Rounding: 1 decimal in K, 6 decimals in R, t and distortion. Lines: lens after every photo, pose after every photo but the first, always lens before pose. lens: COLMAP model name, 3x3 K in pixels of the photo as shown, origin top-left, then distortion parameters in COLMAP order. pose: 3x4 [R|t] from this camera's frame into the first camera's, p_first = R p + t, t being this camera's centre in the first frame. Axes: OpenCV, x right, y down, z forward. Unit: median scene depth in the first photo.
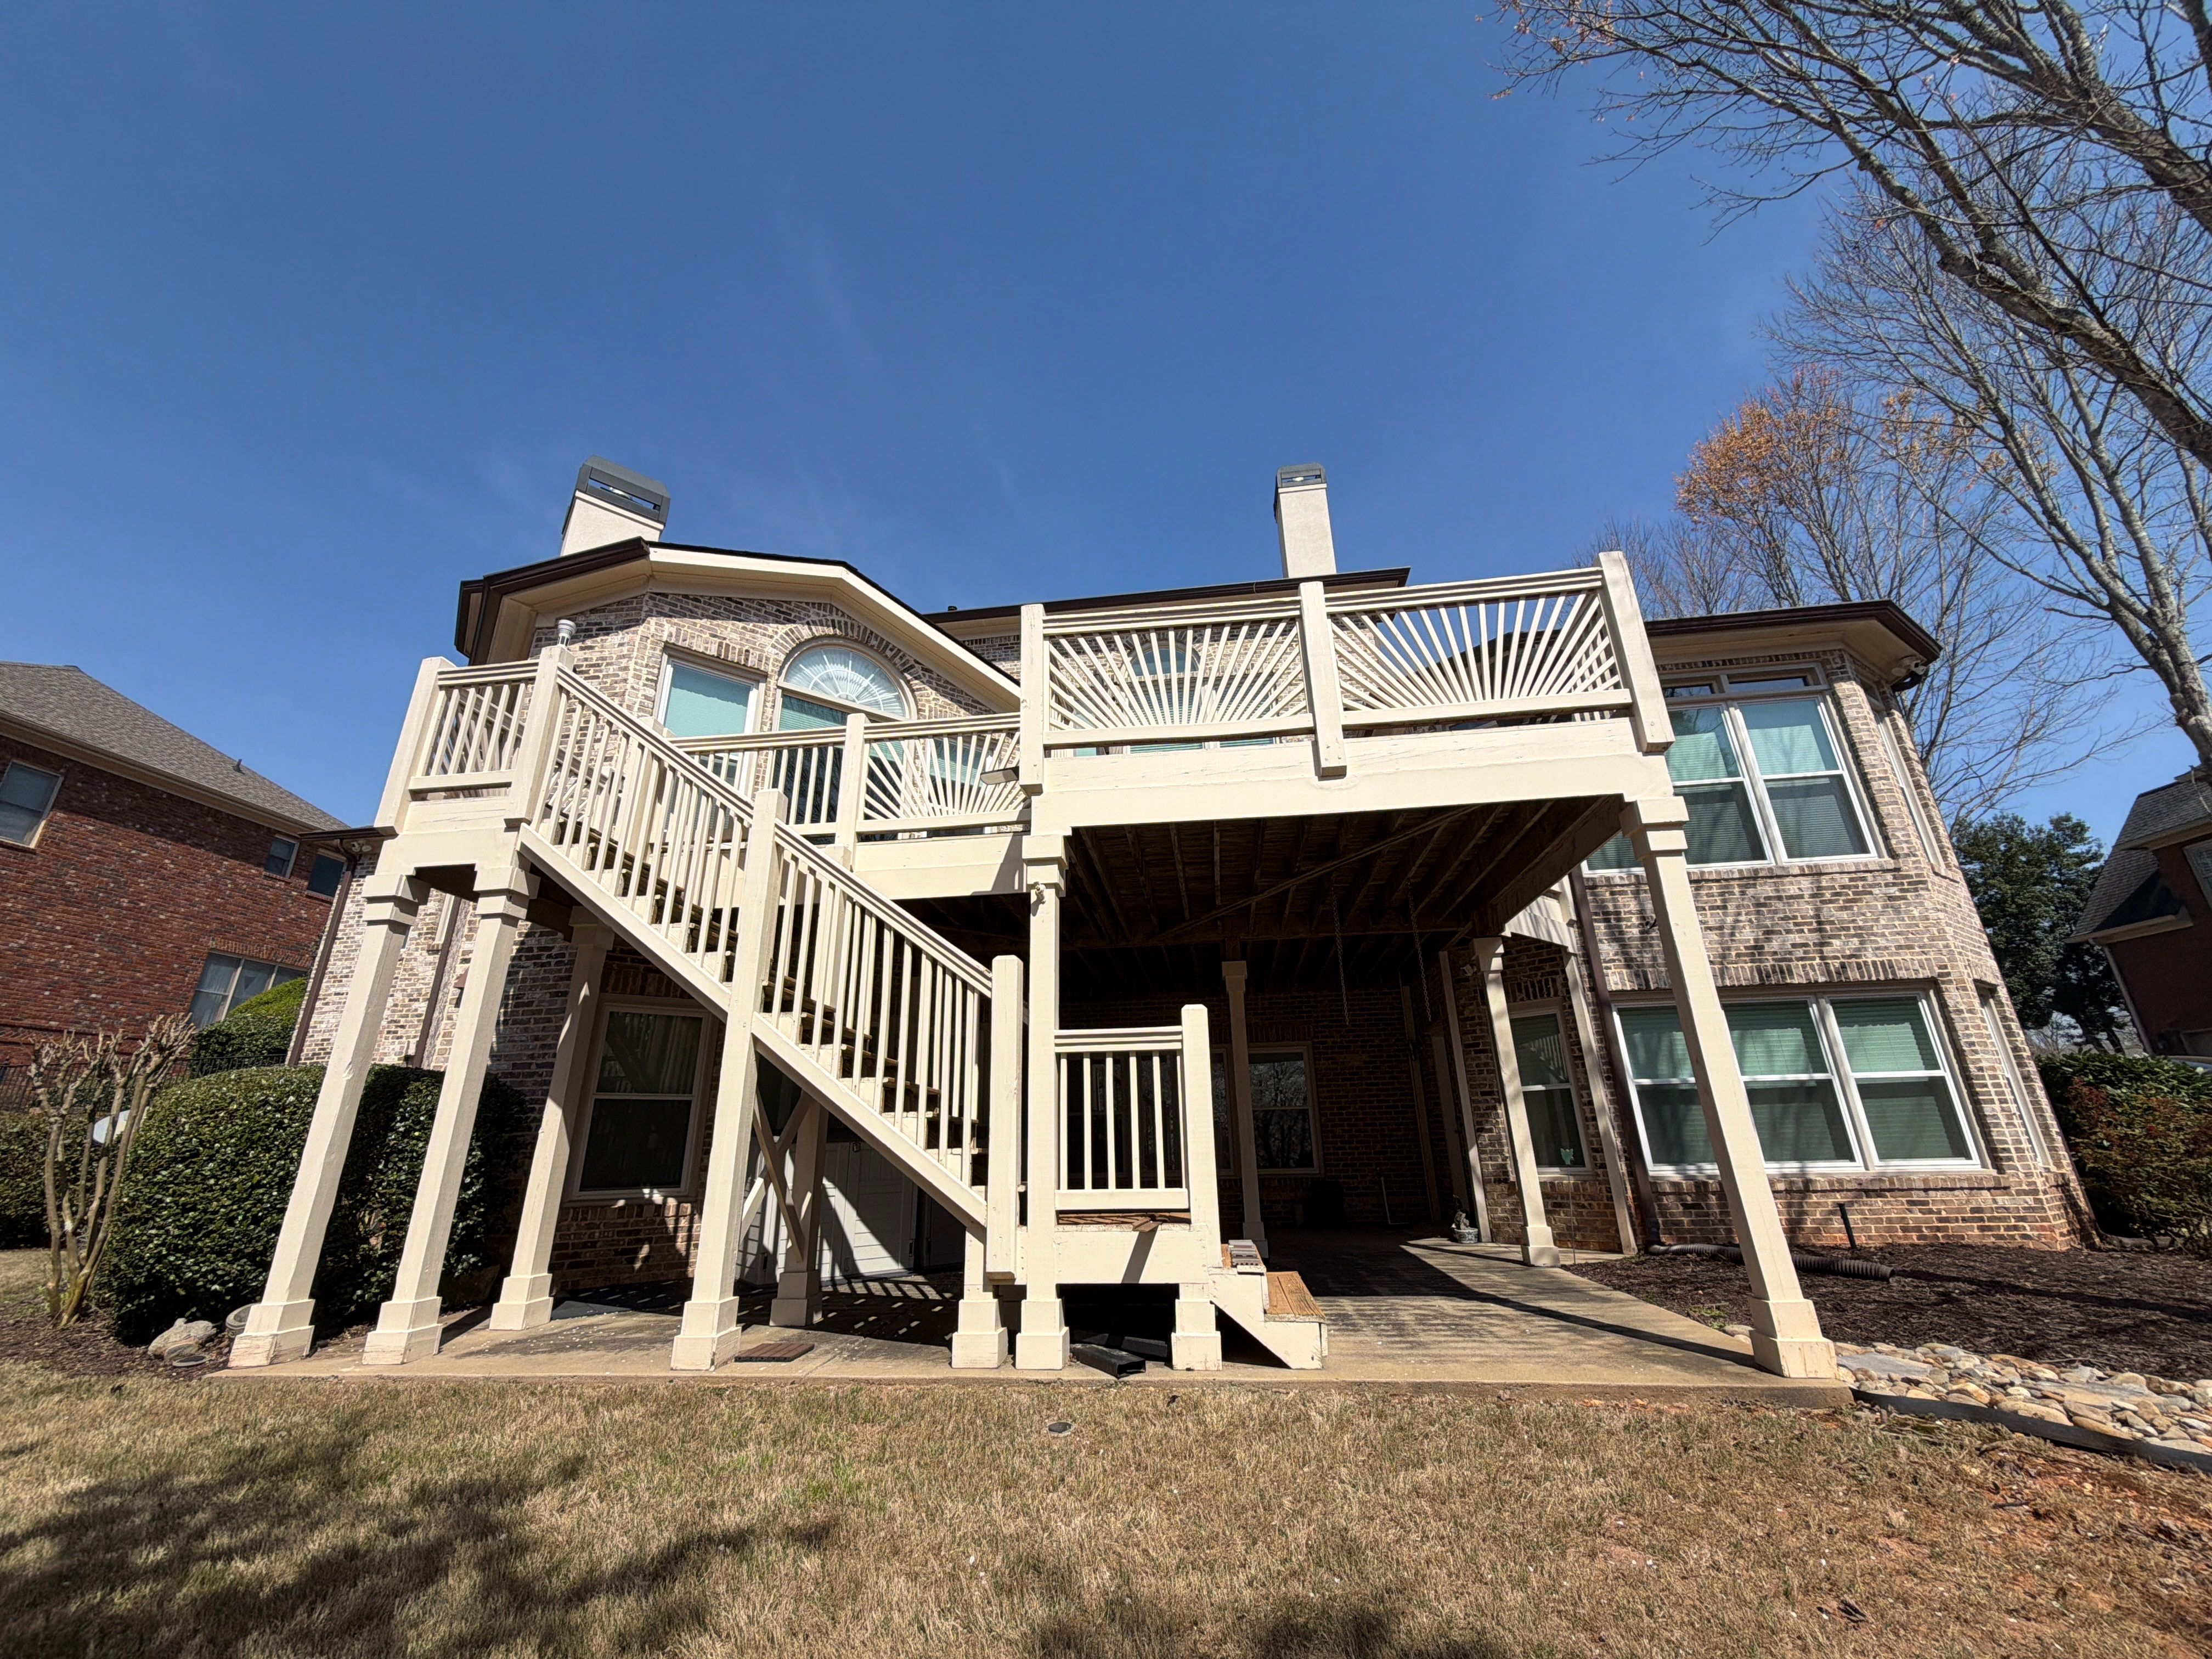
lens RADIAL K [[882.5, 0, 1104.6], [0, 882.5, 822.3], [0, 0, 1]] dist [-0.001061, -0.000224]
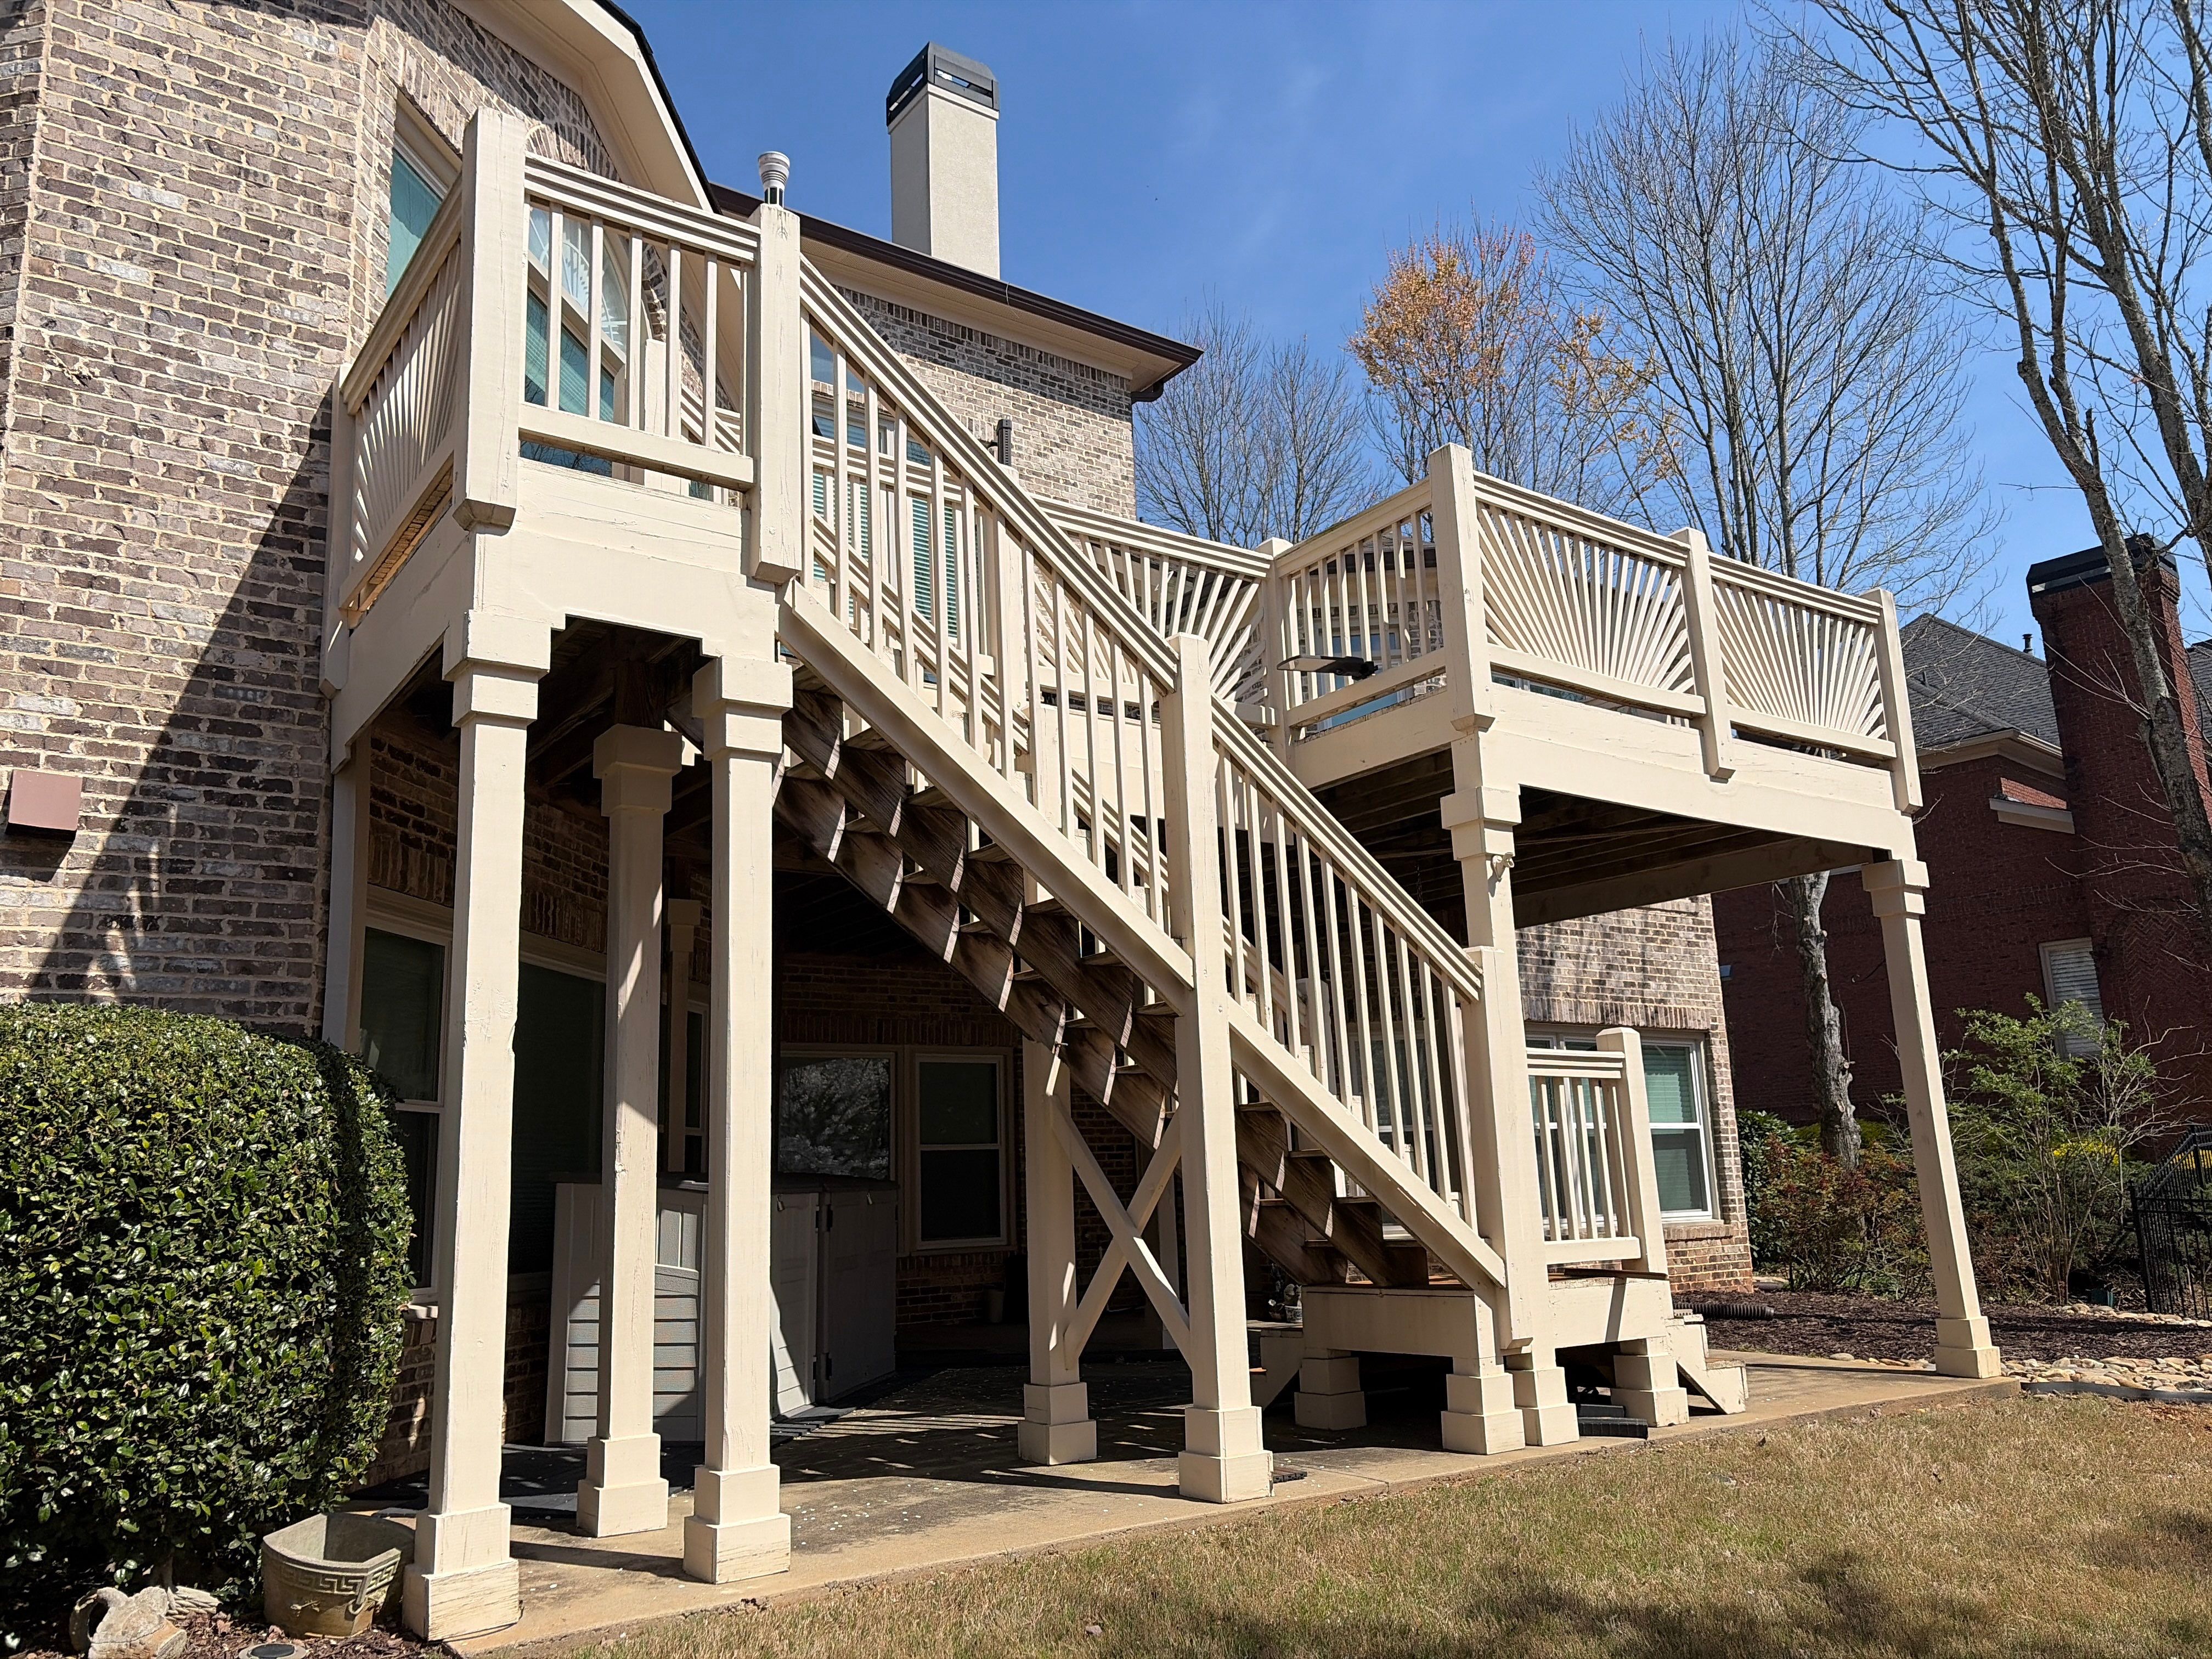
lens RADIAL K [[1657.7, 0, 1109.7], [0, 1657.7, 835.8], [0, 0, 1]] dist [0.070623, -0.079613]
pose [[0.729511, 0.141894, 0.669089, -0.834839], [-0.224651, 0.973680, 0.038449, 0.048524], [-0.646023, -0.178361, 0.742187, 0.106285]]
